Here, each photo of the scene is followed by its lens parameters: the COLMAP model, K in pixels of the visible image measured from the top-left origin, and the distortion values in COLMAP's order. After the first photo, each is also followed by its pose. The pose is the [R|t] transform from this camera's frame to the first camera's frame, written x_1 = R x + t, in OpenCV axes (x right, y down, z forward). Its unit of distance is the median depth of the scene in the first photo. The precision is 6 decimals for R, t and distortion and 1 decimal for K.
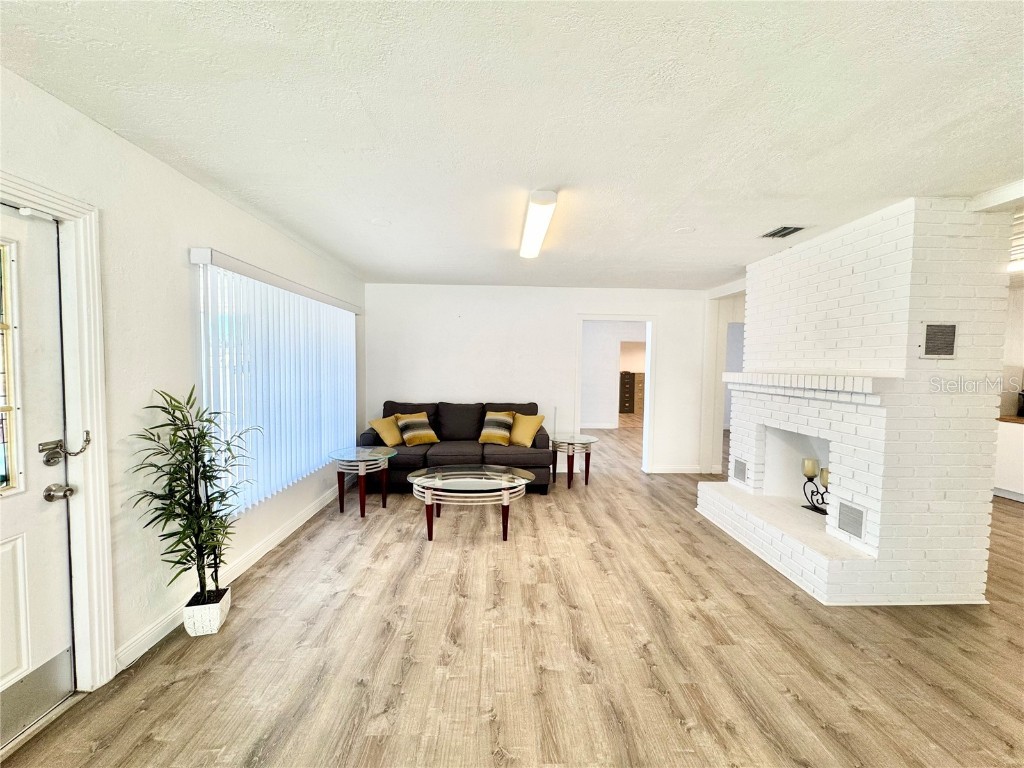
lens RADIAL K [[409.0, 0, 512.0], [0, 409.0, 384.0], [0, 0, 1]] dist [-0.002860, 0.000232]
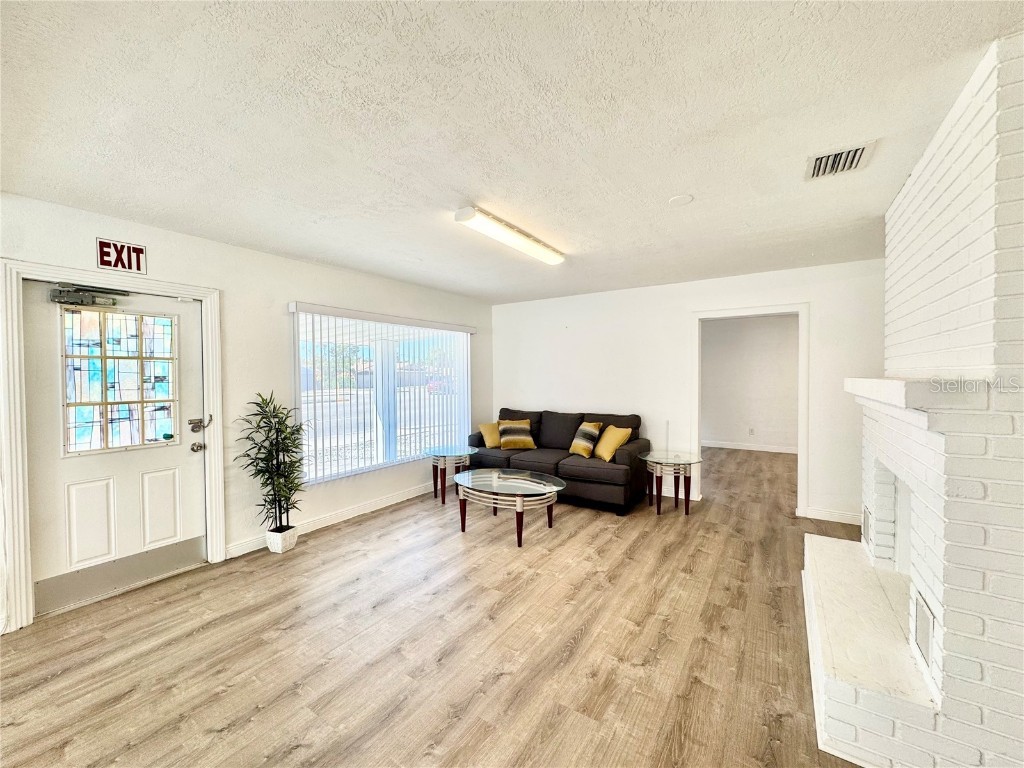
lens RADIAL K [[409.0, 0, 512.0], [0, 409.0, 384.0], [0, 0, 1]] dist [-0.002860, 0.000232]
pose [[0.816234, -0.006241, -0.577688, 0.653978], [-0.010901, 0.999597, -0.026201, 0.008294], [0.577619, 0.027683, 0.815837, 0.182226]]
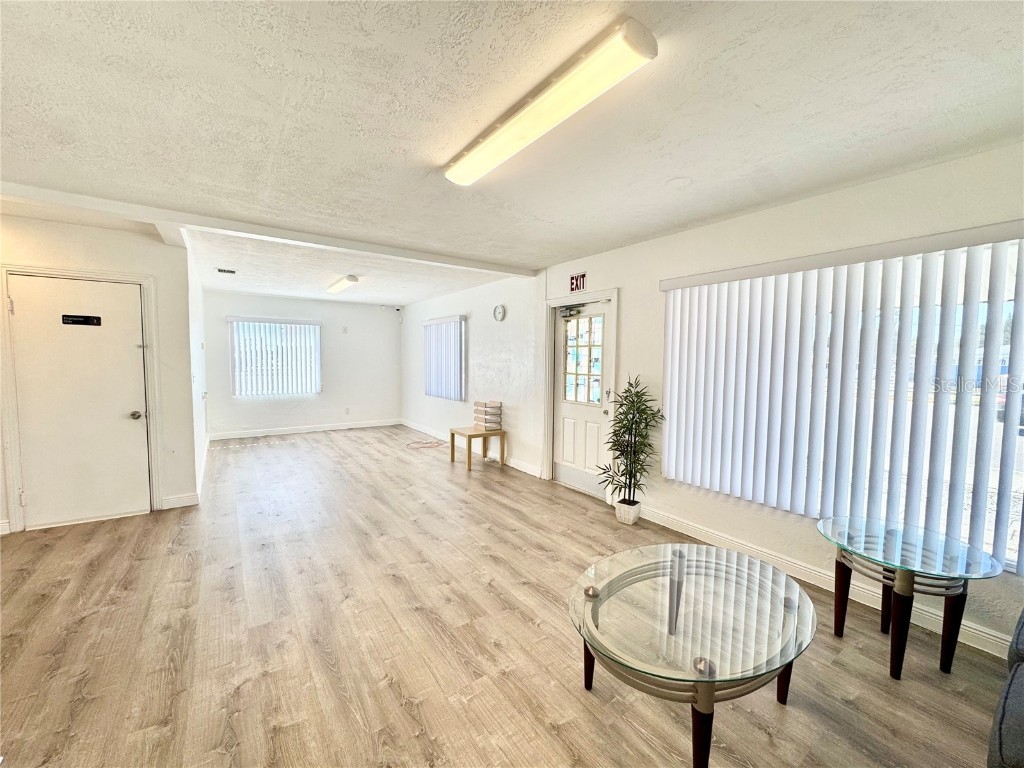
lens RADIAL K [[409.0, 0, 512.0], [0, 409.0, 384.0], [0, 0, 1]] dist [-0.002860, 0.000232]
pose [[-0.834957, 0.012847, -0.550165, 0.415906], [-0.049780, 0.993866, 0.098757, -0.066315], [0.548058, 0.109845, -0.829196, 1.585988]]
